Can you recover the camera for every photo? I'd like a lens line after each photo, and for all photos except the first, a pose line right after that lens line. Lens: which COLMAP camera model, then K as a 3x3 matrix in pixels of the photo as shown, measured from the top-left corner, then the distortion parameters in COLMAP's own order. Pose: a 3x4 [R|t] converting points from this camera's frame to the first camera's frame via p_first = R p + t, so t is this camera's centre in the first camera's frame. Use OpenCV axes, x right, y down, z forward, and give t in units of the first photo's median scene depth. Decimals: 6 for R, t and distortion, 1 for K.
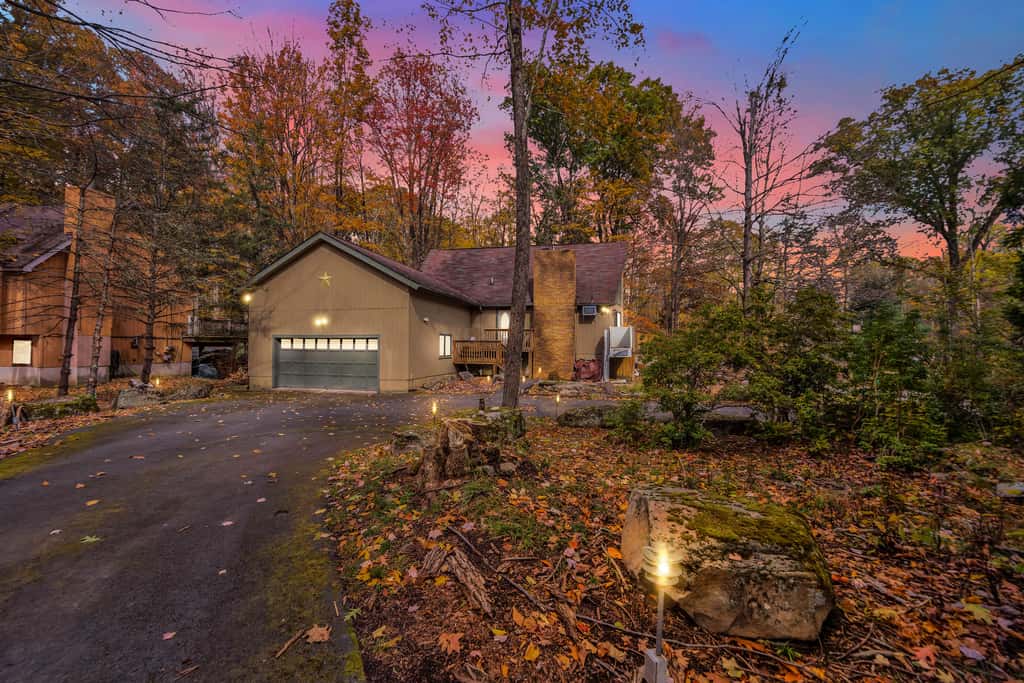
lens RADIAL K [[426.8, 0, 512.0], [0, 426.8, 341.5], [0, 0, 1]] dist [-0.000127, 0.000059]
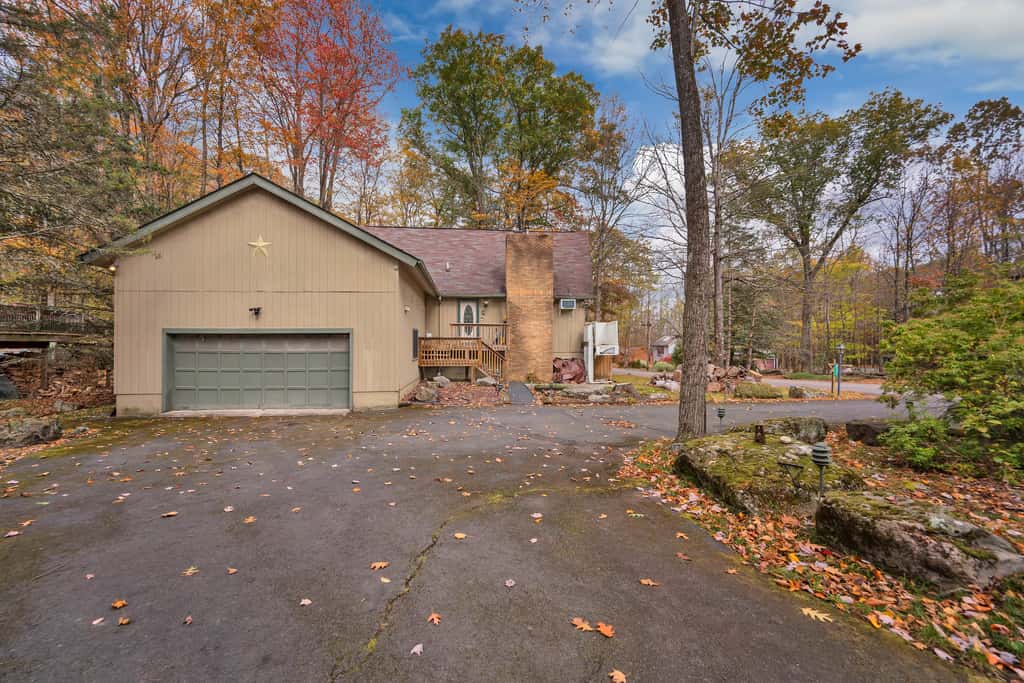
lens RADIAL K [[426.8, 0, 512.0], [0, 426.8, 341.5], [0, 0, 1]] dist [-0.000127, 0.000059]
pose [[0.946530, -0.004123, 0.322588, -0.207661], [0.002221, 0.999978, 0.006263, 0.000842], [-0.322607, -0.005212, 0.946519, 0.175718]]
